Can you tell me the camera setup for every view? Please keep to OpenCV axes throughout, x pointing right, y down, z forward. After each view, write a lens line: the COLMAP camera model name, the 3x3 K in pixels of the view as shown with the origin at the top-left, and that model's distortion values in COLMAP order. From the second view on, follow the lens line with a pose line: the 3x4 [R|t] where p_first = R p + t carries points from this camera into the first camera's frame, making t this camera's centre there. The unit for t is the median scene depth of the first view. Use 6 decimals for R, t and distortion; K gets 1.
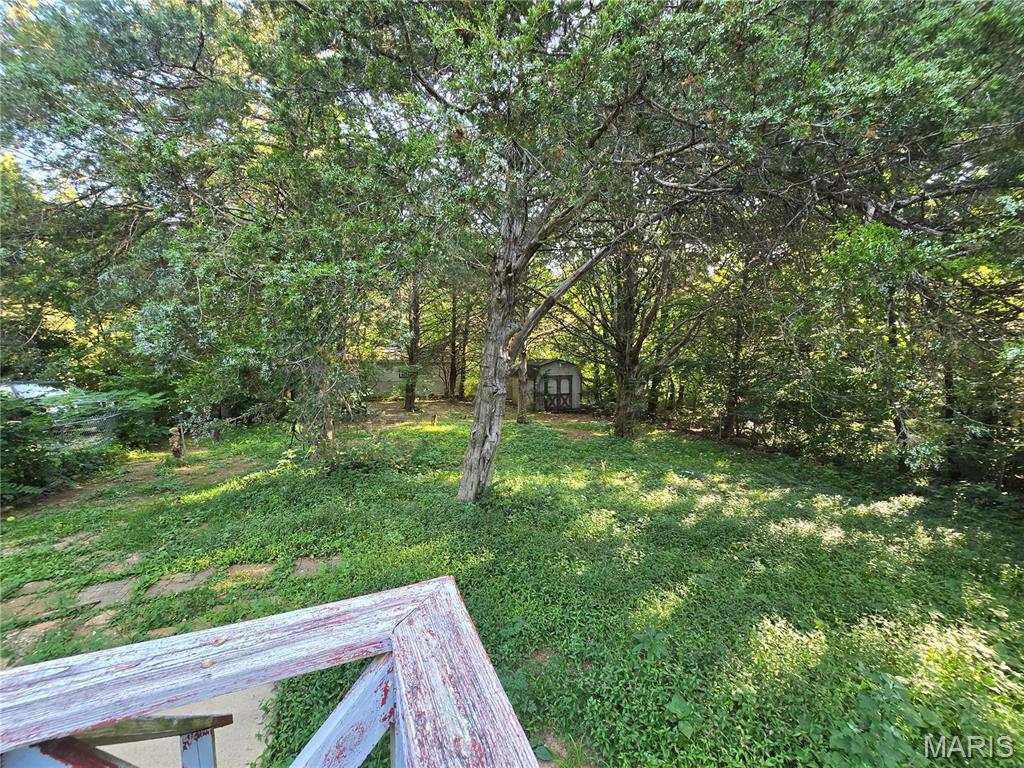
lens RADIAL K [[417.6, 0, 512.0], [0, 417.6, 384.0], [0, 0, 1]] dist [-0.000025, 0.000106]
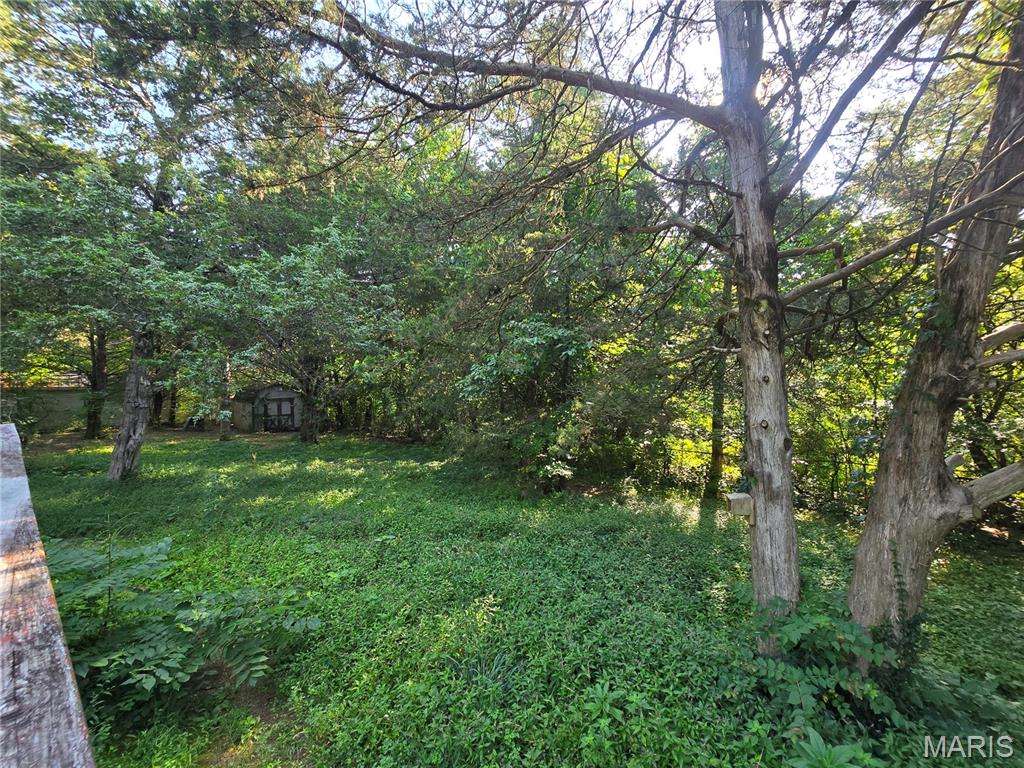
lens RADIAL K [[417.6, 0, 512.0], [0, 417.6, 384.0], [0, 0, 1]] dist [-0.000025, 0.000106]
pose [[0.874327, -0.015399, 0.485092, 0.116631], [0.042281, 0.998113, -0.044523, 0.017756], [-0.483491, 0.059438, 0.873329, -0.278017]]
